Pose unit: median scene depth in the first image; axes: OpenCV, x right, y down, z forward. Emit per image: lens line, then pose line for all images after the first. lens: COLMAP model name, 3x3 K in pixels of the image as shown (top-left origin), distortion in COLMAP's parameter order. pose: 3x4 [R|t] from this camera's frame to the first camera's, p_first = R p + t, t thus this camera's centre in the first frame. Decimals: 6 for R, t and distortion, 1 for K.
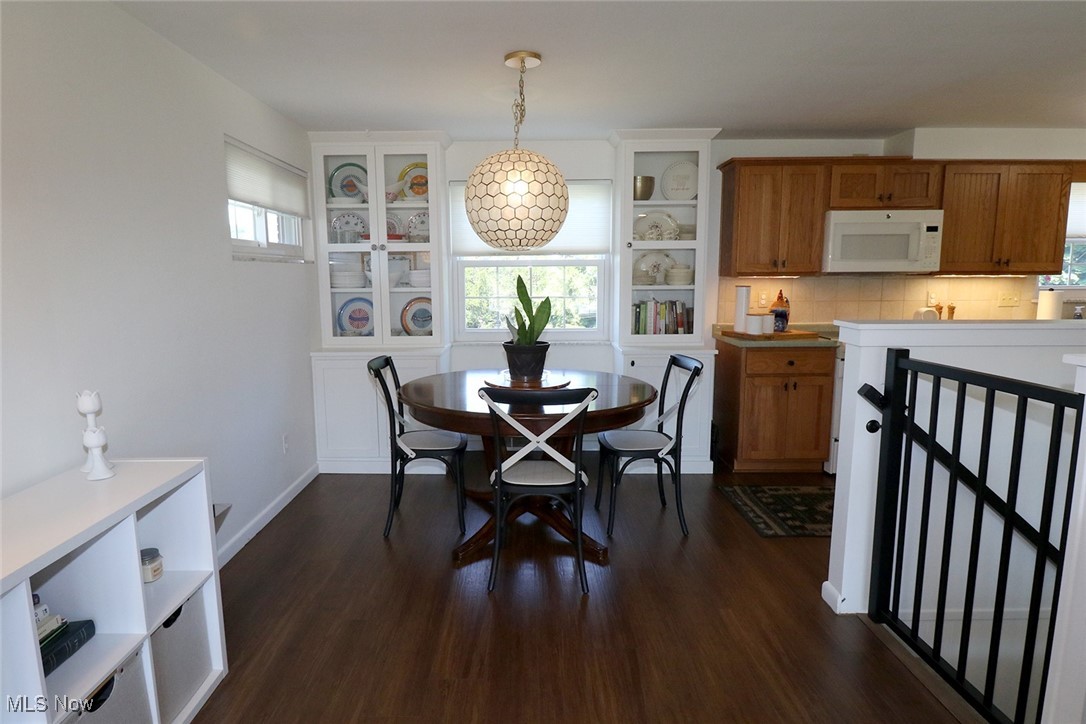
lens RADIAL K [[612.0, 0, 536.3], [0, 612.0, 364.2], [0, 0, 1]] dist [-0.004583, -0.002046]
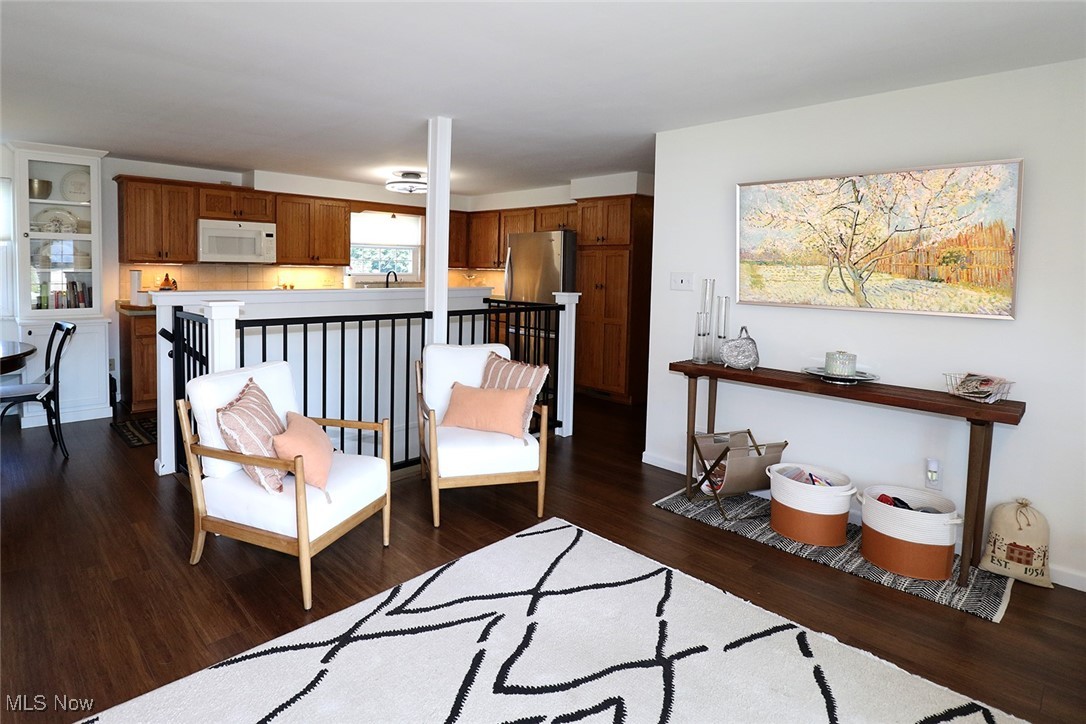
lens RADIAL K [[568.0, 0, 452.1], [0, 568.0, 299.7], [0, 0, 1]] dist [-0.000477, -0.000547]
pose [[0.770025, -0.016987, 0.637787, 0.083926], [0.067952, 0.996143, -0.055511, 0.050779], [-0.634384, 0.086084, 0.768210, -0.377431]]
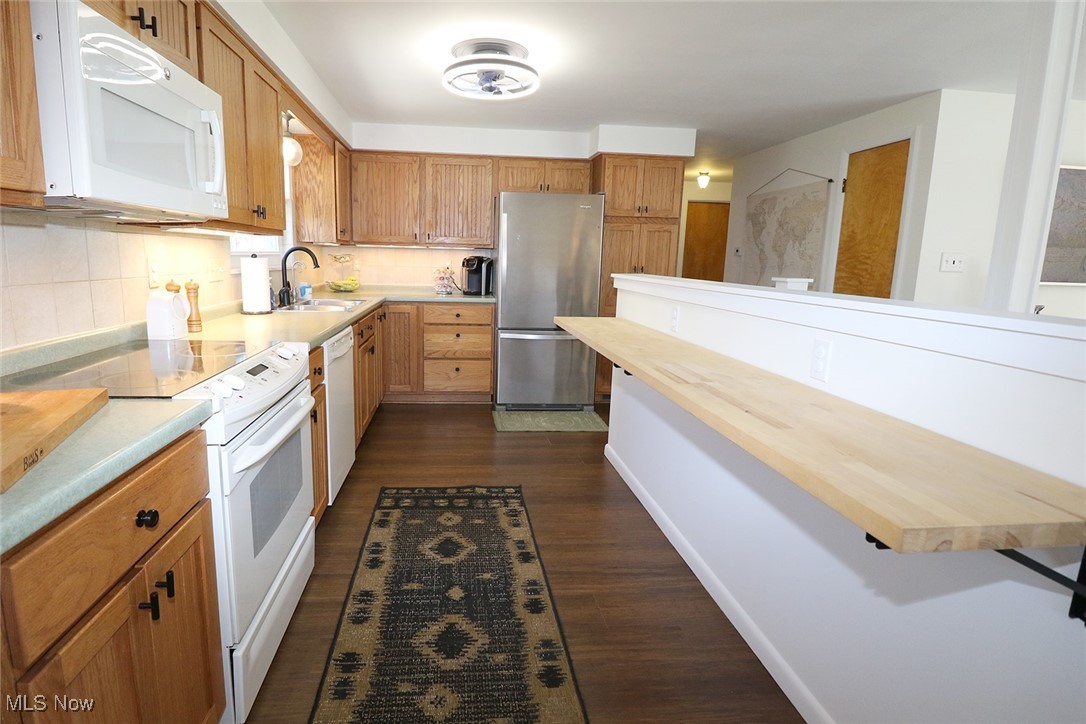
lens RADIAL K [[546.8, 0, 499.7], [0, 546.8, 351.3], [0, 0, 1]] dist [0.000150, -0.016548]
pose [[-0.071687, -0.164801, 0.983718, 0.167876], [0.120267, 0.977632, 0.172546, -0.094297], [-0.990150, 0.130678, -0.050263, 0.808171]]
